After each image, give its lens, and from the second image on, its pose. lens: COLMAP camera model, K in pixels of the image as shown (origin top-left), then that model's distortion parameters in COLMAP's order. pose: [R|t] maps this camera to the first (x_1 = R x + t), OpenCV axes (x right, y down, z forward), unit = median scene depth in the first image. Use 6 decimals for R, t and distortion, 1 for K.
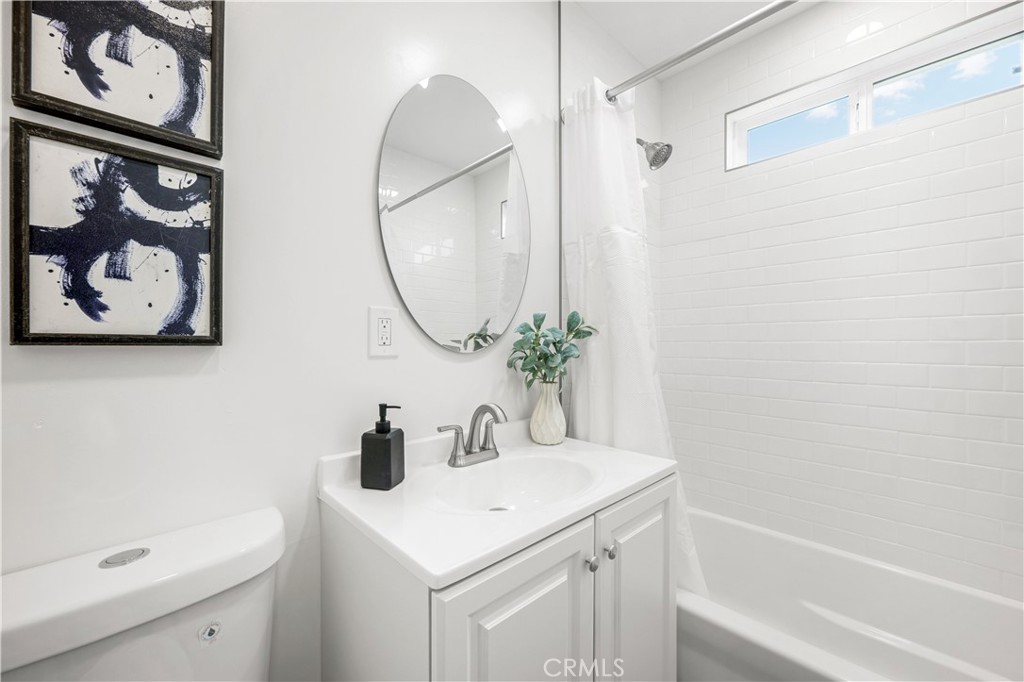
lens RADIAL K [[404.7, 0, 512.0], [0, 404.7, 344.3], [0, 0, 1]] dist [-0.000113, -0.000096]
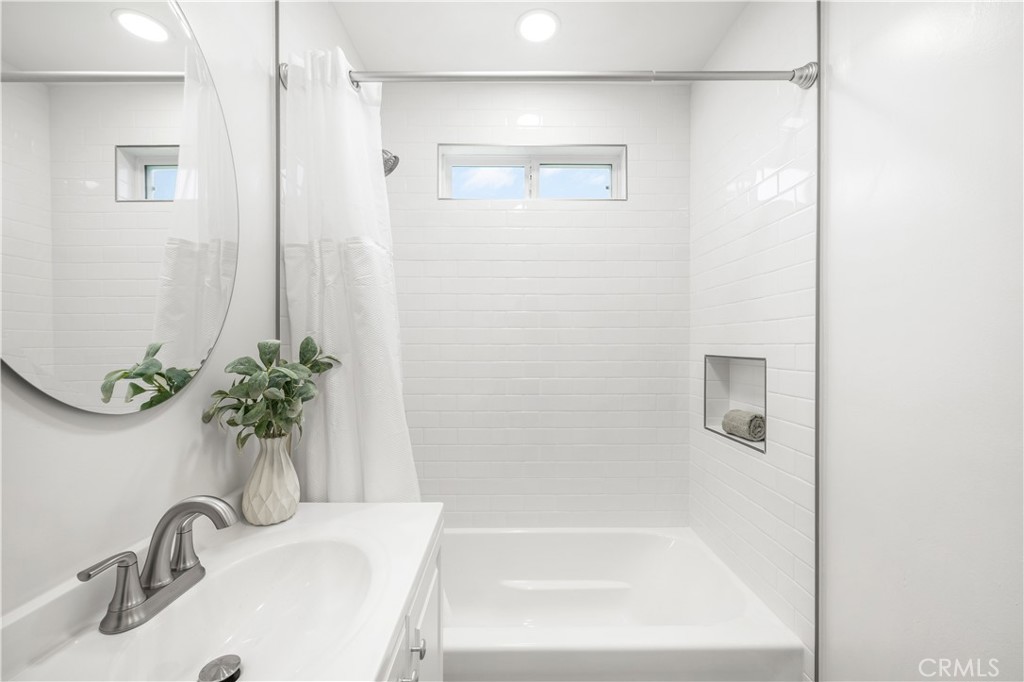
lens RADIAL K [[404.7, 0, 512.0], [0, 404.7, 344.3], [0, 0, 1]] dist [-0.000113, -0.000096]
pose [[0.684800, 0.001115, 0.728730, -0.144069], [-0.001744, 0.999998, 0.000108, -0.069411], [-0.728729, -0.001345, 0.684801, 0.194632]]
